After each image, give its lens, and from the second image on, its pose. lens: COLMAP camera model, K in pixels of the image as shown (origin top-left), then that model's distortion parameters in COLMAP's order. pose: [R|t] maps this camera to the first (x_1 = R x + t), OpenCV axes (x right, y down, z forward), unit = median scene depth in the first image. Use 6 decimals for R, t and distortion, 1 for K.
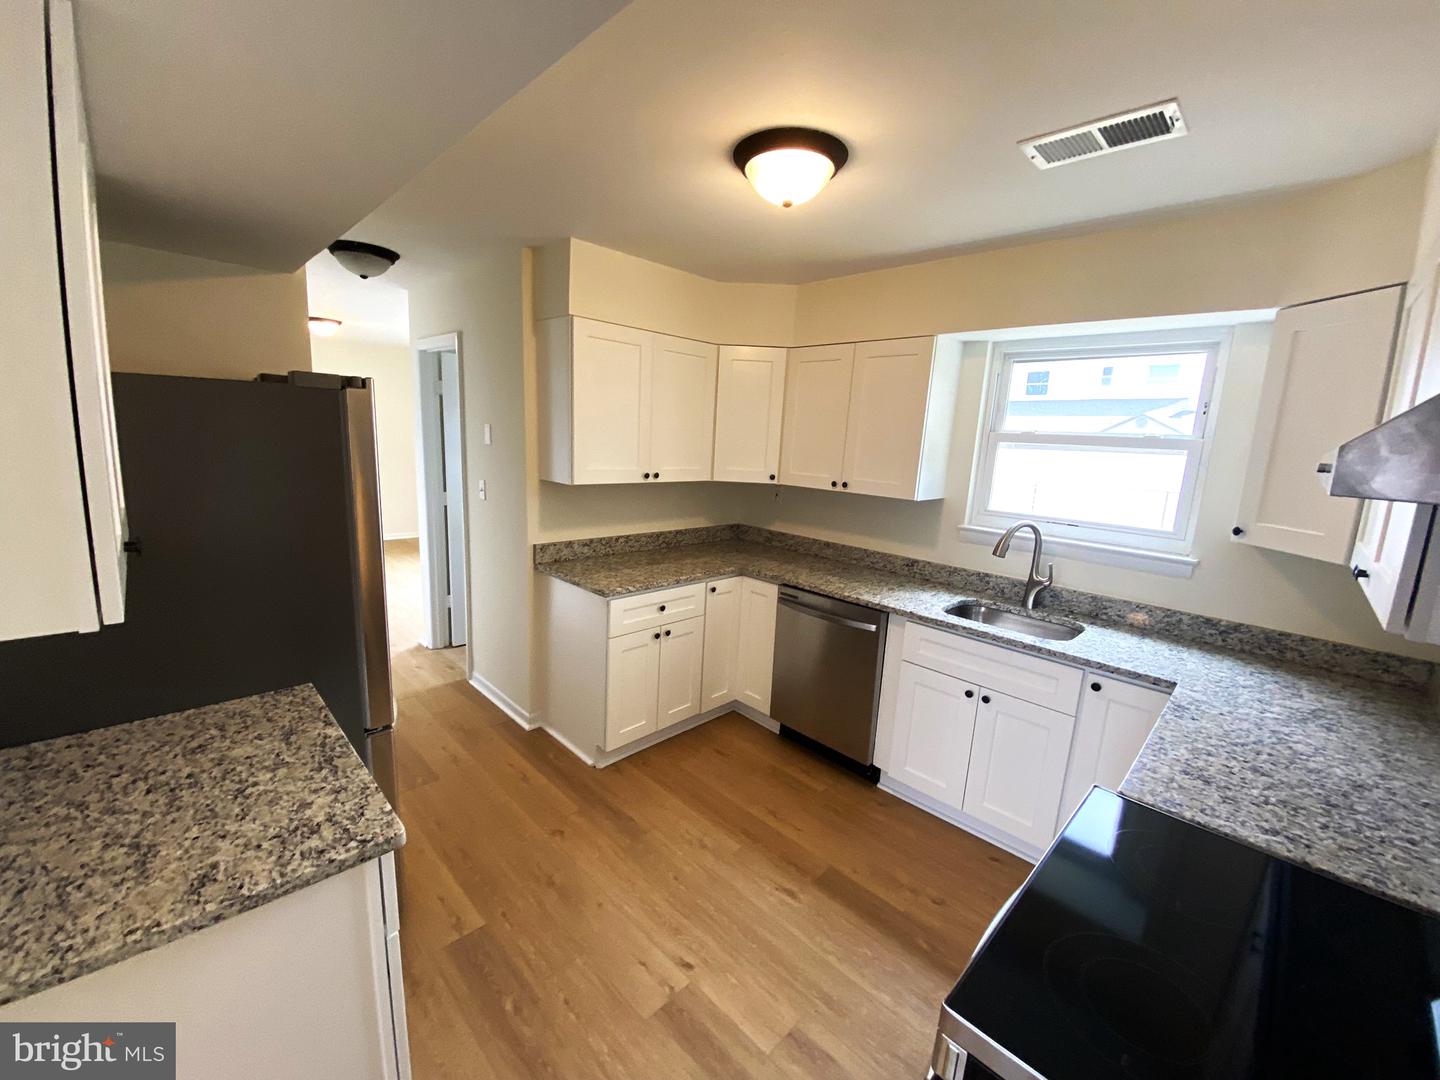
lens RADIAL K [[578.2, 0, 713.8], [0, 578.2, 538.3], [0, 0, 1]] dist [0.020772, -0.020175]
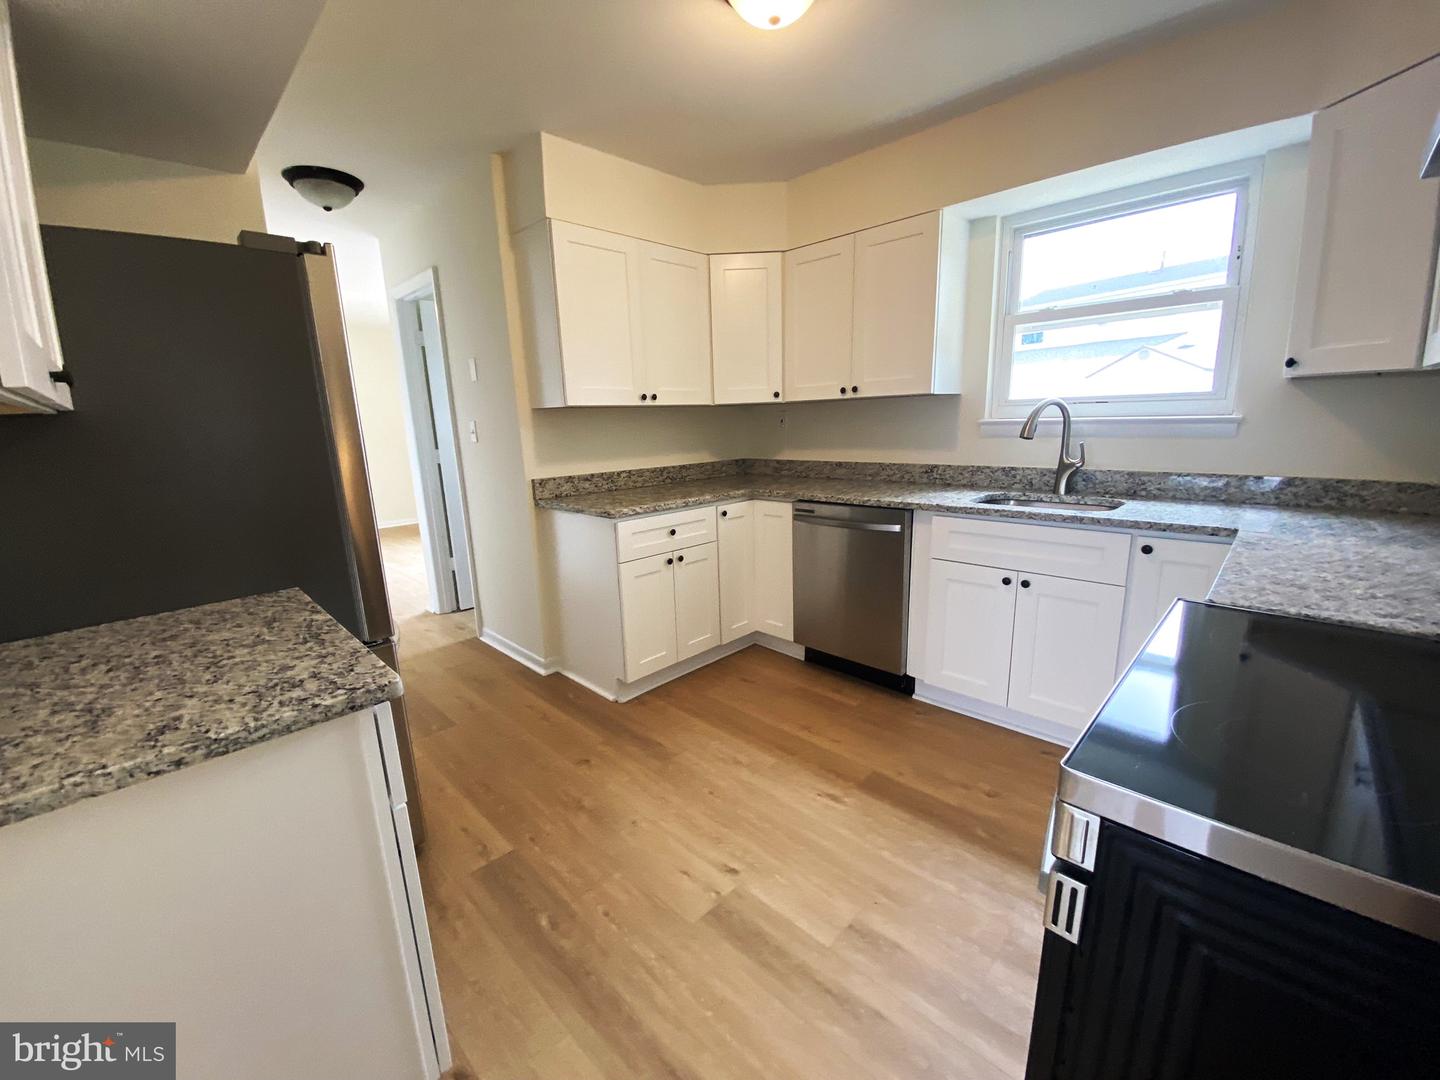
lens RADIAL K [[578.2, 0, 713.8], [0, 578.2, 538.3], [0, 0, 1]] dist [0.020772, -0.020175]
pose [[0.996538, -0.082748, -0.008036, -0.018701], [0.082906, 0.996317, 0.021872, 0.144187], [0.006196, -0.022462, 0.999728, 0.064067]]
